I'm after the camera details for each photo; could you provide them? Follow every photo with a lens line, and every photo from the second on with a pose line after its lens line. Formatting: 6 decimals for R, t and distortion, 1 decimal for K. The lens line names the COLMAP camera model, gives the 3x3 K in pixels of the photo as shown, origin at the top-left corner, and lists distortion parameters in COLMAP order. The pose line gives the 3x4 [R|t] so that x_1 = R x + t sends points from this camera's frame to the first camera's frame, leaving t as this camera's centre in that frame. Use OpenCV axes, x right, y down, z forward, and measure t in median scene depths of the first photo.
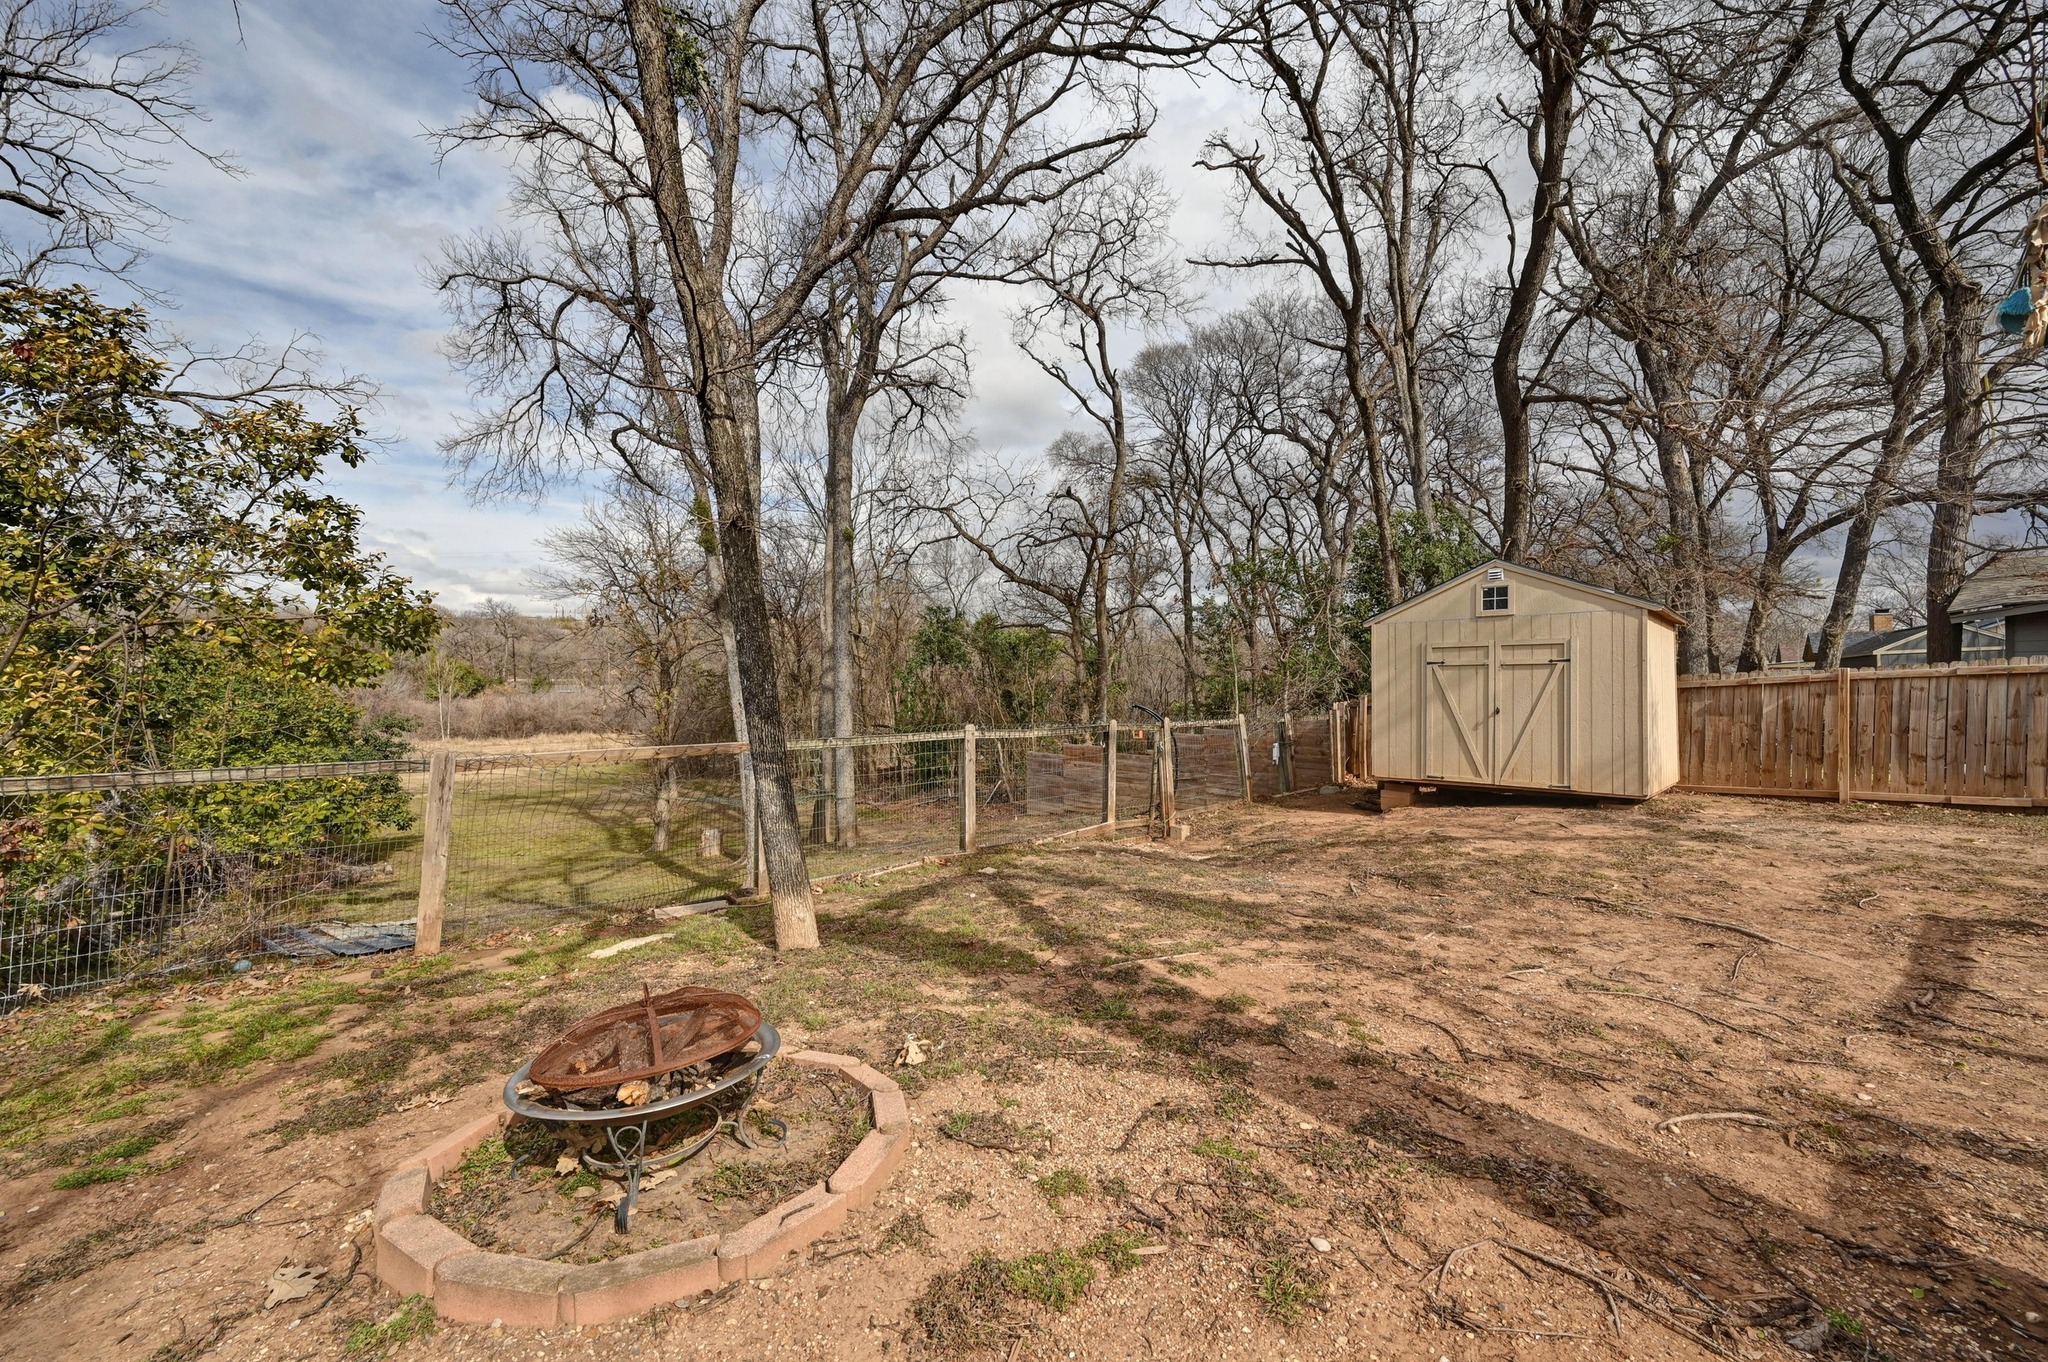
lens RADIAL K [[813.3, 0, 1018.2], [0, 813.3, 689.1], [0, 0, 1]] dist [-0.004845, 0.001292]
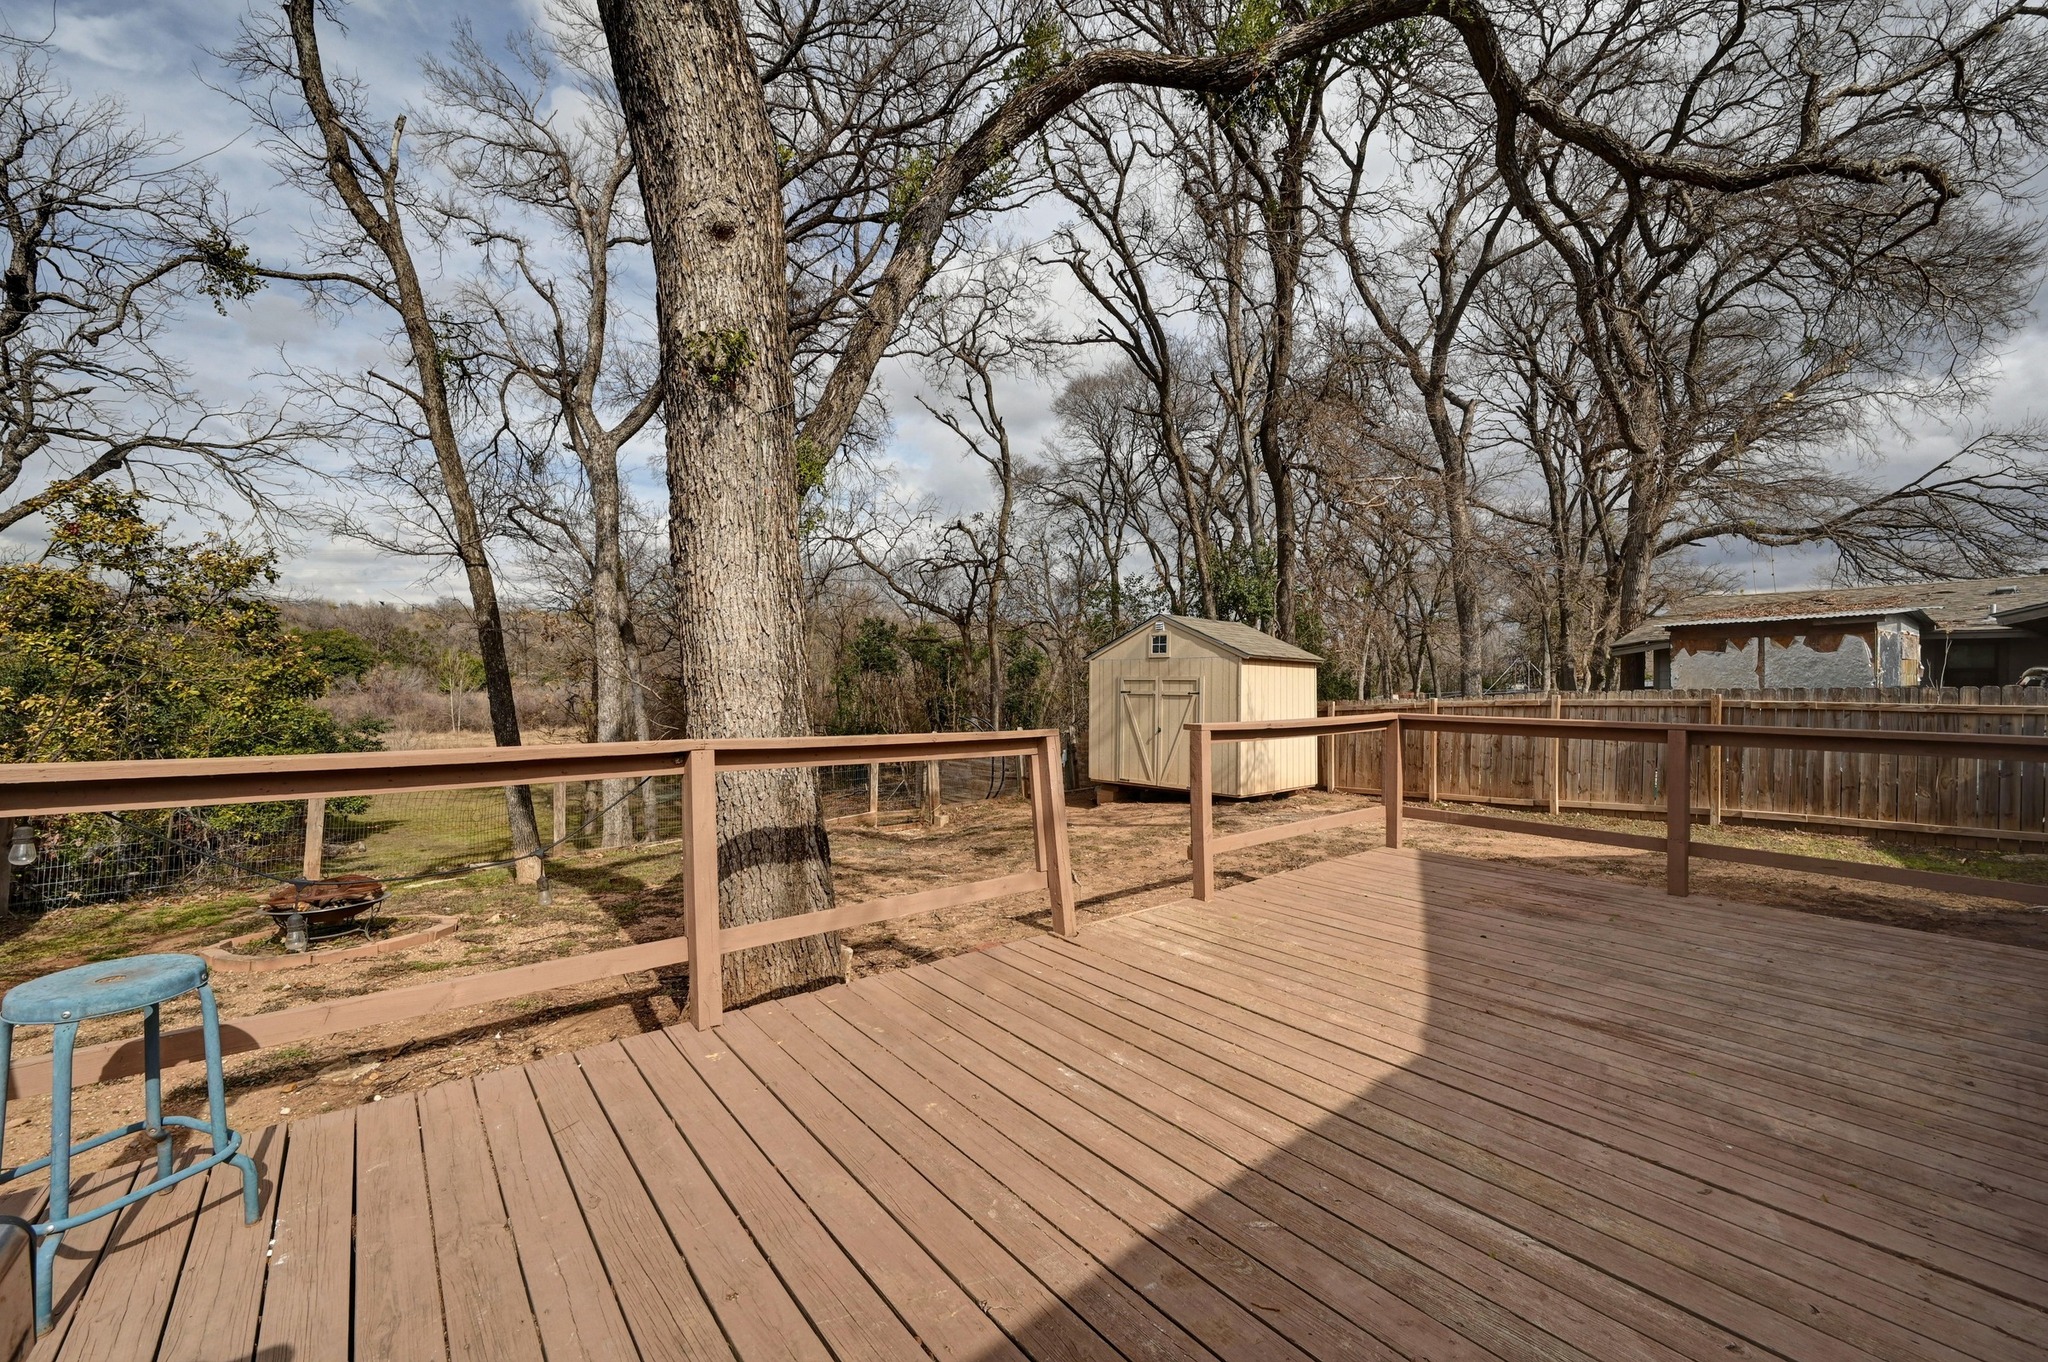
lens RADIAL K [[813.3, 0, 1016.8], [0, 813.3, 682.8], [0, 0, 1]] dist [-0.004845, 0.001292]
pose [[0.999782, 0.005846, -0.020053, 0.219771], [-0.005856, 0.999983, -0.000489, -0.027241], [0.020050, 0.000606, 0.999799, -0.182976]]
